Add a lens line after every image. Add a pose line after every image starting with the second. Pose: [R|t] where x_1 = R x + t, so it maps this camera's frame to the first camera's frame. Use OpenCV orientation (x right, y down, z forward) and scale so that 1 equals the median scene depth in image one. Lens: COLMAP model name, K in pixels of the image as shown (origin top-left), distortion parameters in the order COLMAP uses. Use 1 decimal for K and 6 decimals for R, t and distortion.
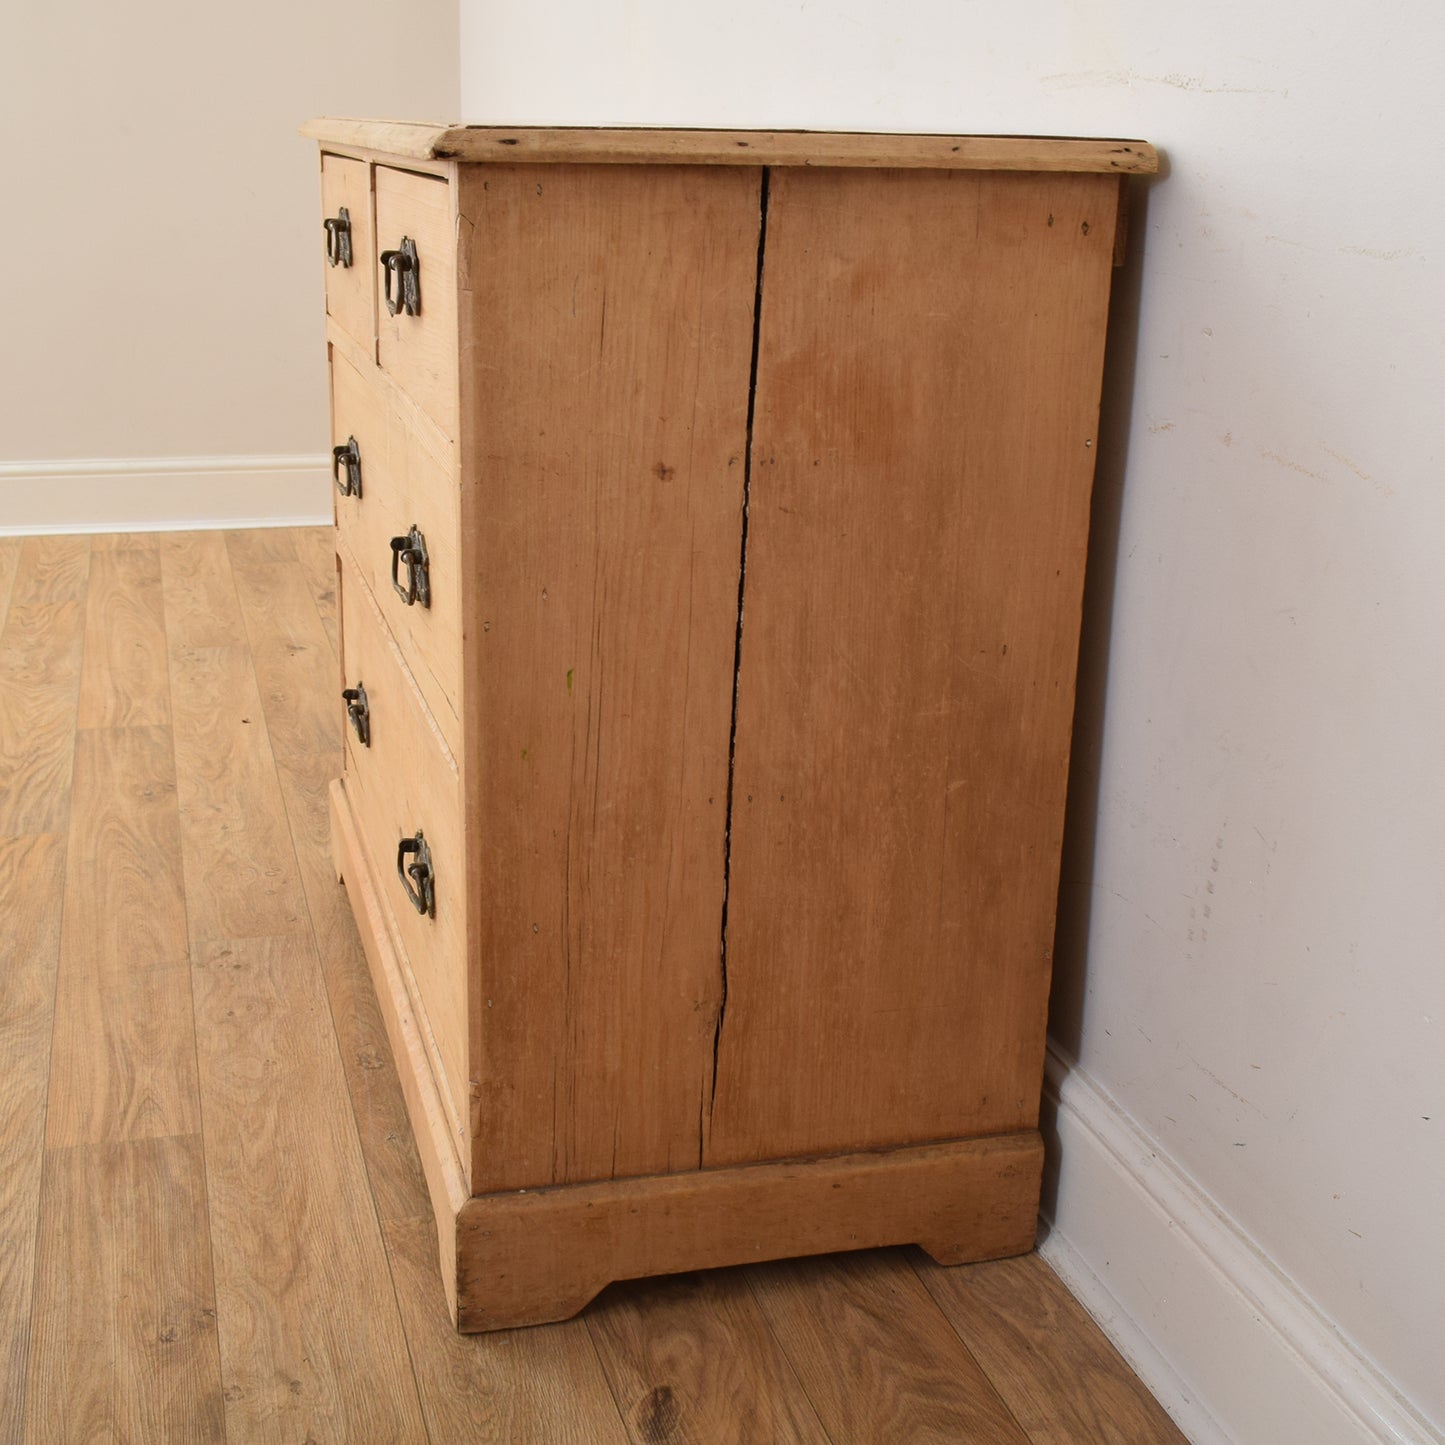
lens RADIAL K [[1967.9, 0, 722.1], [0, 1967.9, 755.7], [0, 0, 1]] dist [-0.027148, 0.027110]
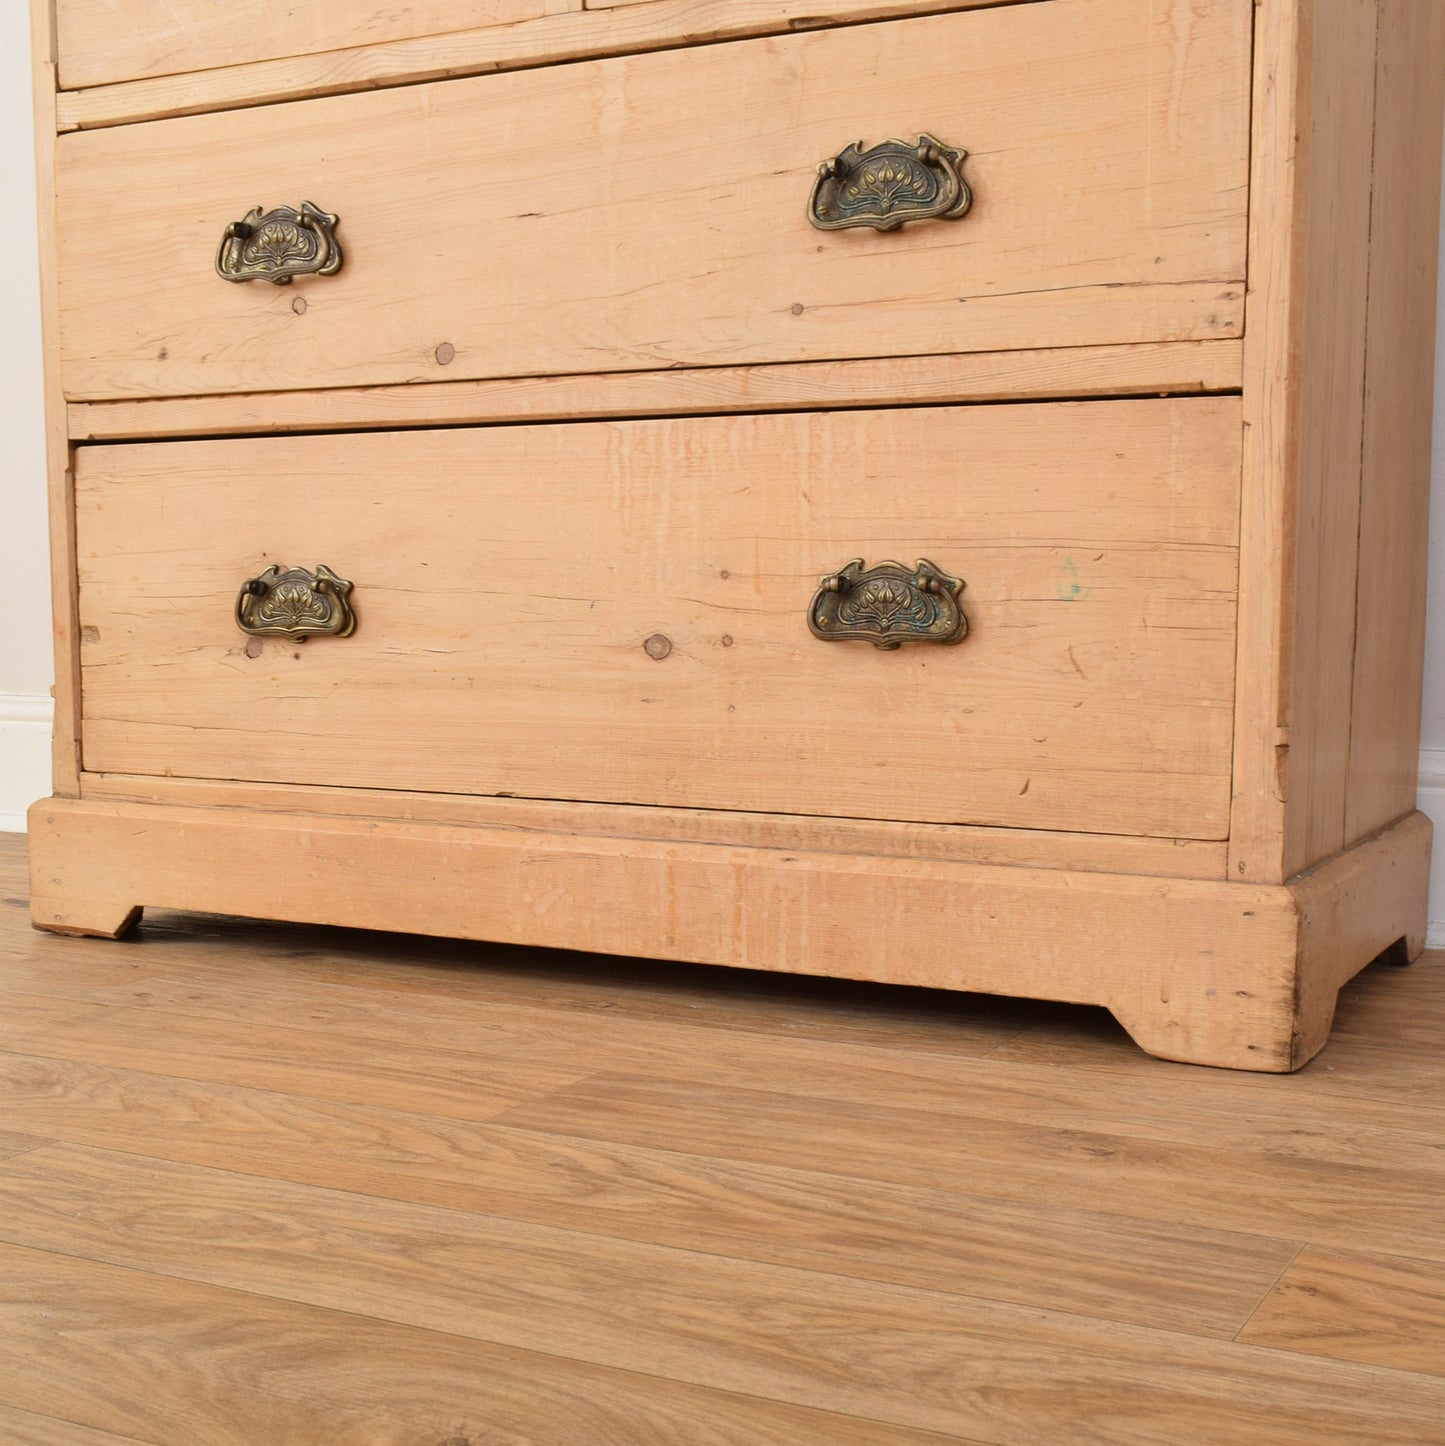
lens RADIAL K [[2123.1, 0, 650.1], [0, 2123.1, 824.3], [0, 0, 1]] dist [-0.019859, 0.011918]
pose [[0.705718, -0.111157, 0.699719, -0.895821], [0.238012, 0.967414, -0.086370, 0.212507], [-0.667317, 0.227494, 0.709178, 0.554971]]
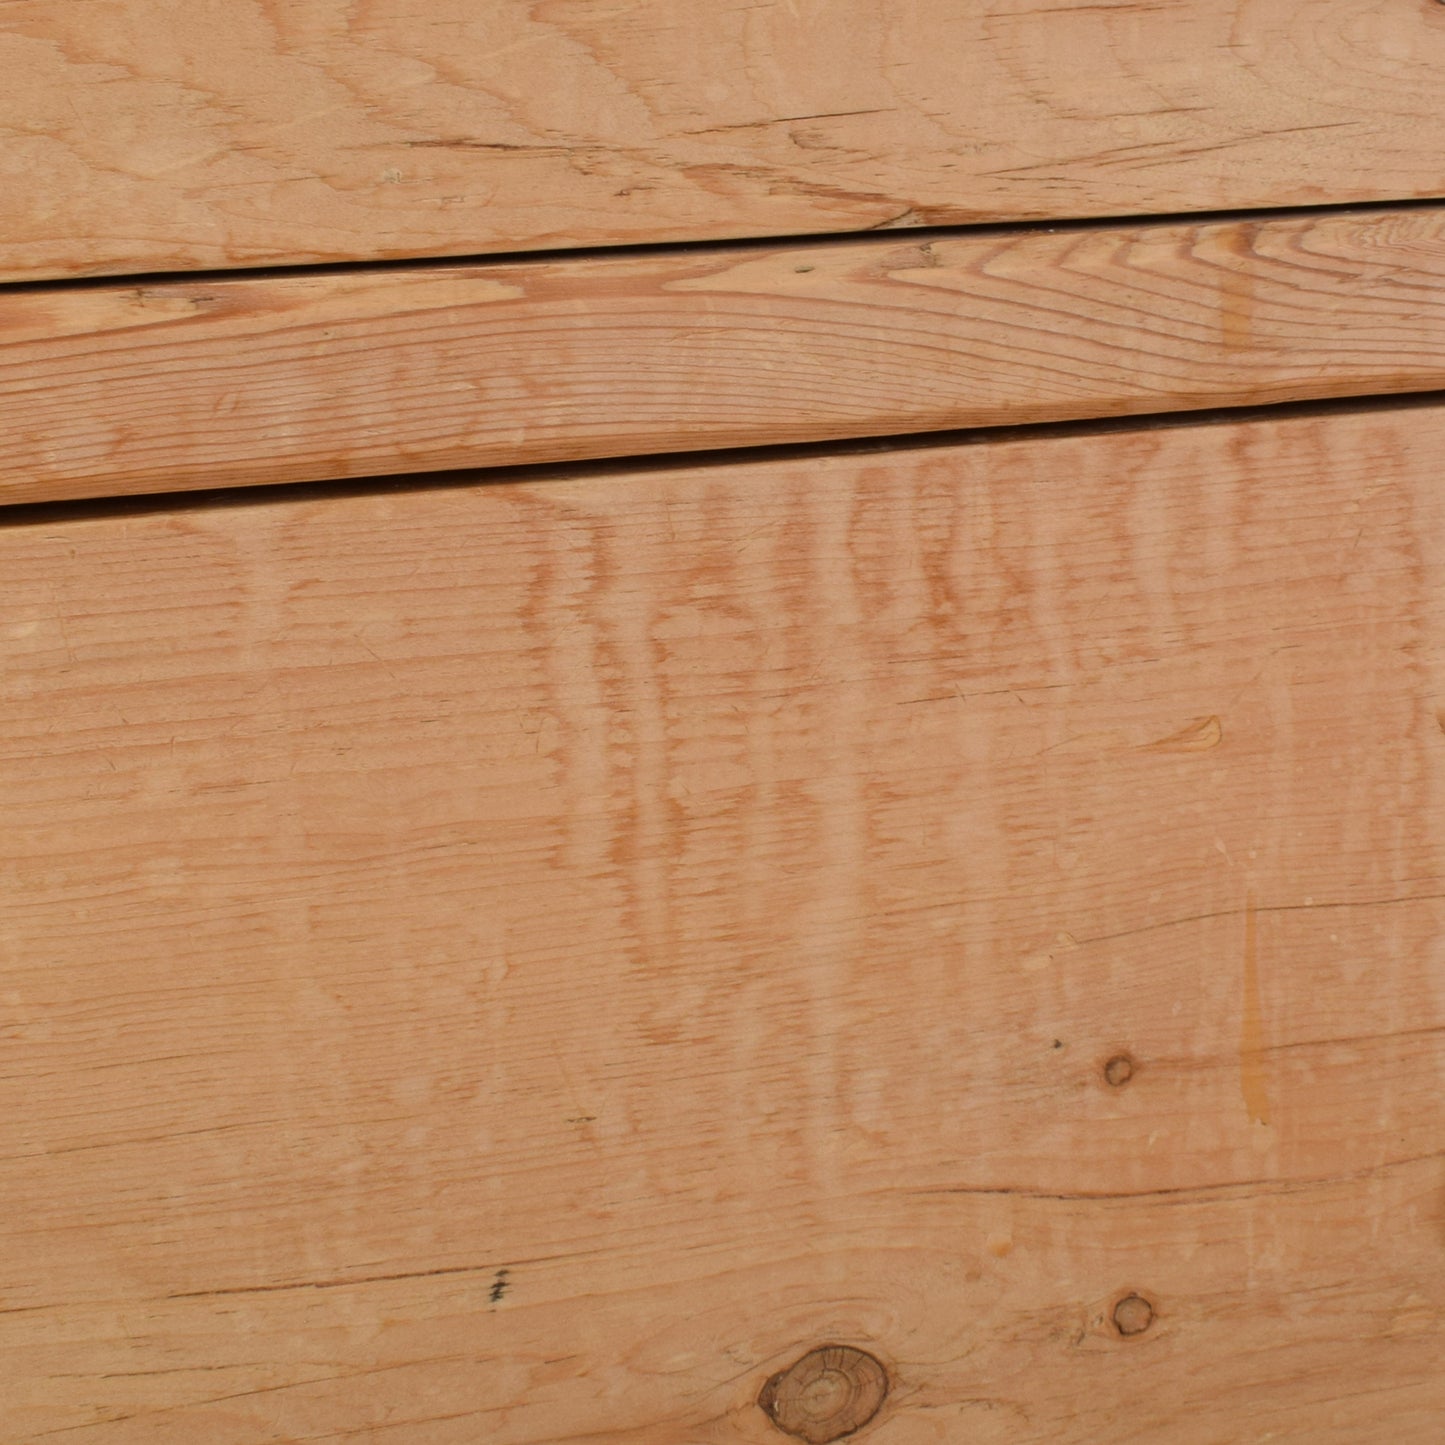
lens RADIAL K [[2872.9, 0, 886.0], [0, 2872.9, 722.1], [0, 0, 1]] dist [-0.001973, 0.092838]
pose [[-0.015403, -0.298784, 0.954196, -0.478795], [0.330658, 0.899095, 0.286868, -0.104358], [-0.943625, 0.319931, 0.084946, 1.170865]]
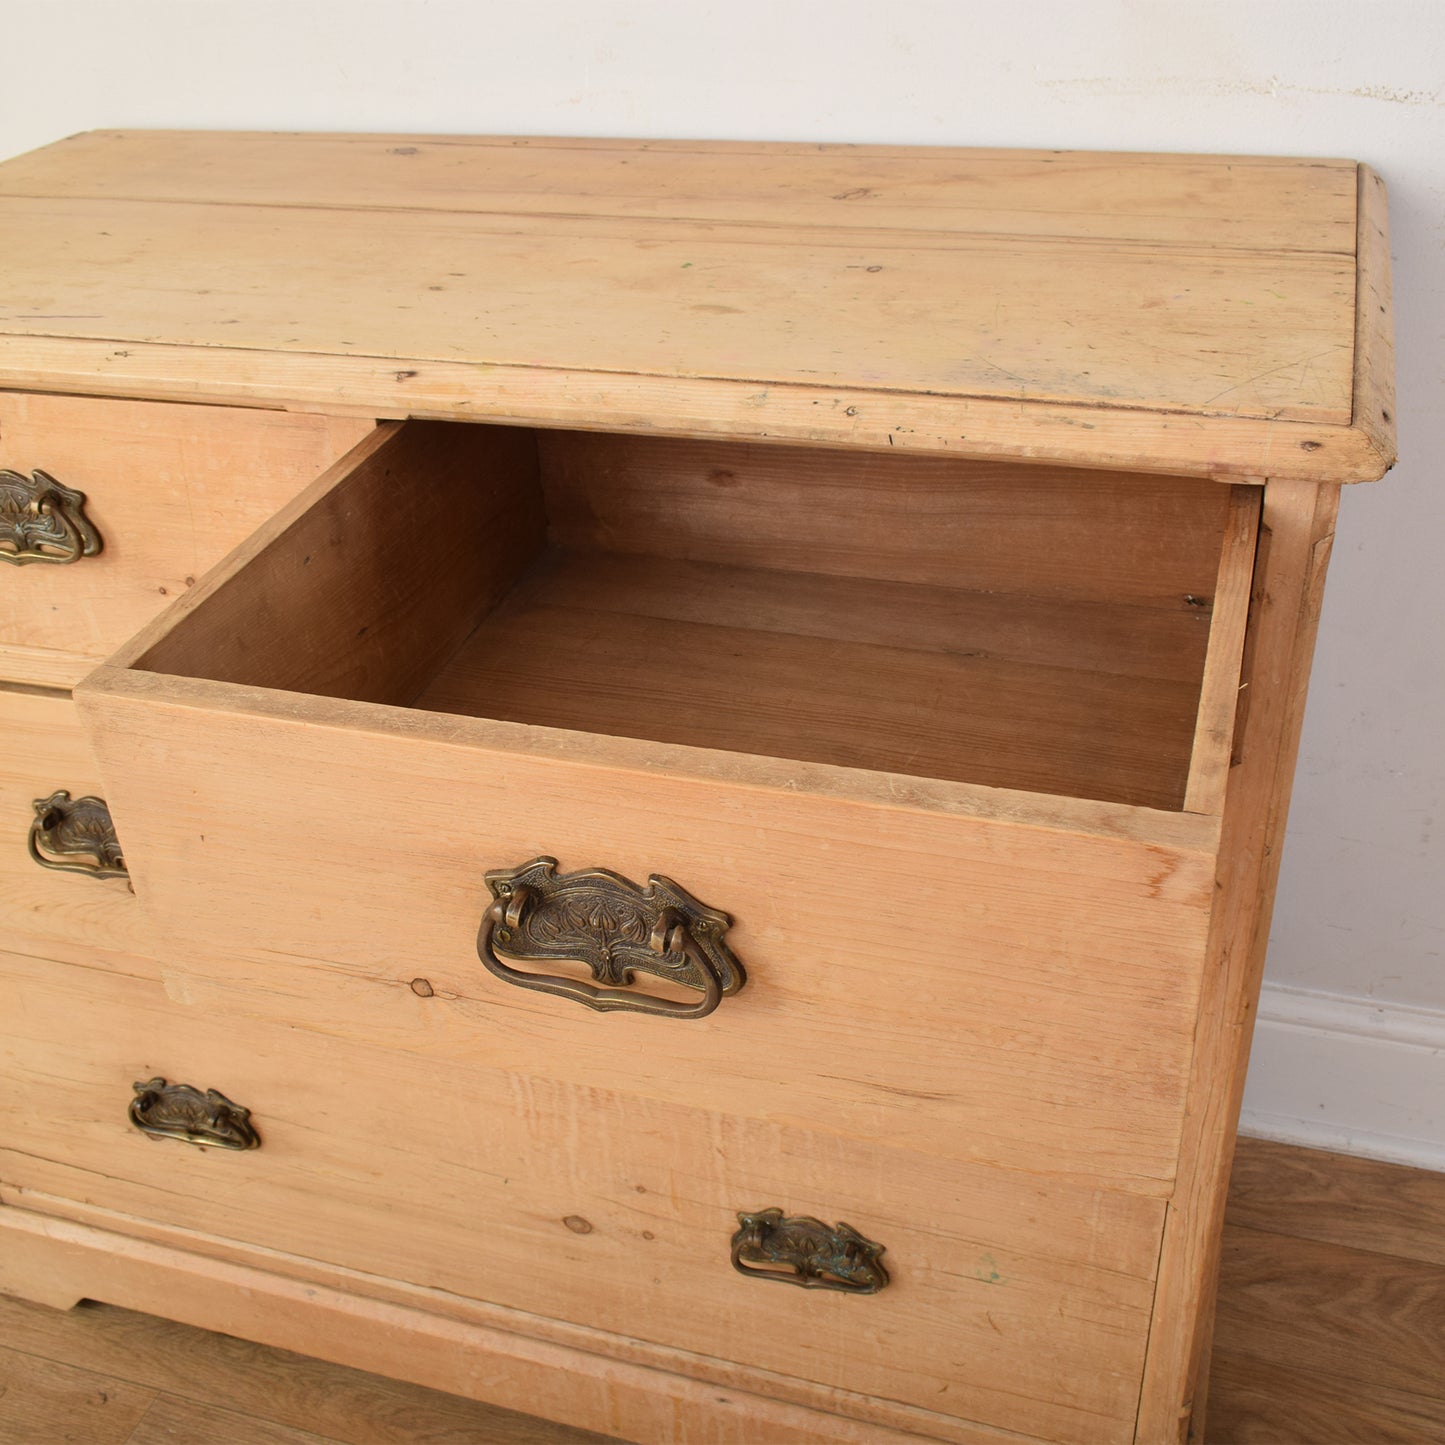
lens RADIAL K [[1658.0, 0, 722.5], [0, 1658.0, 722.5], [0, 0, 1]] dist [-0.020883, 0.012326]
pose [[0.554601, -0.473905, 0.683982, -0.587141], [0.311351, 0.880454, 0.357576, -0.419978], [-0.771672, 0.014646, 0.635852, 0.670492]]
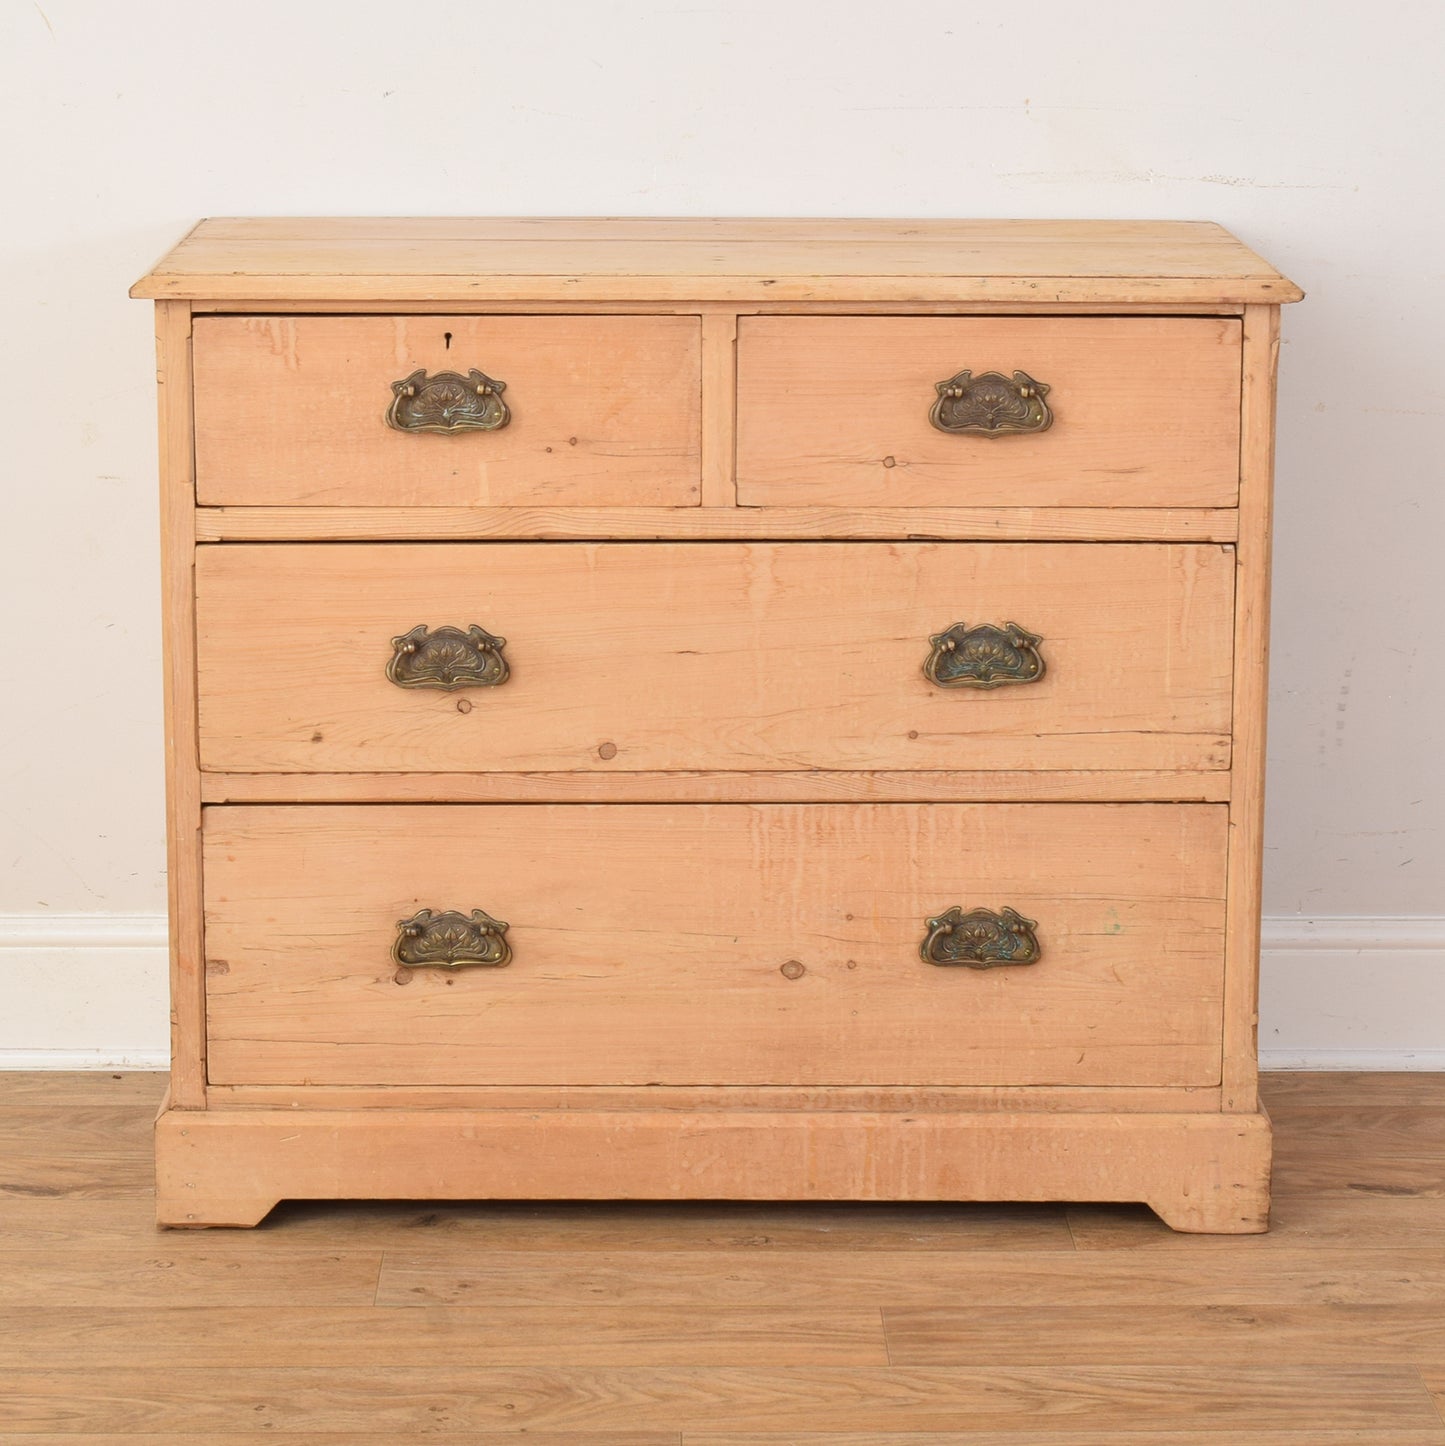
lens RADIAL K [[4016.3, 0, 723.4], [0, 4016.3, 554.9], [0, 0, 1]] dist [-0.035143, 0.110073]
pose [[0.256886, -0.197945, 0.945953, -2.477446], [0.299532, 0.946909, 0.116803, -0.488404], [-0.918852, 0.253338, 0.302539, 0.461054]]
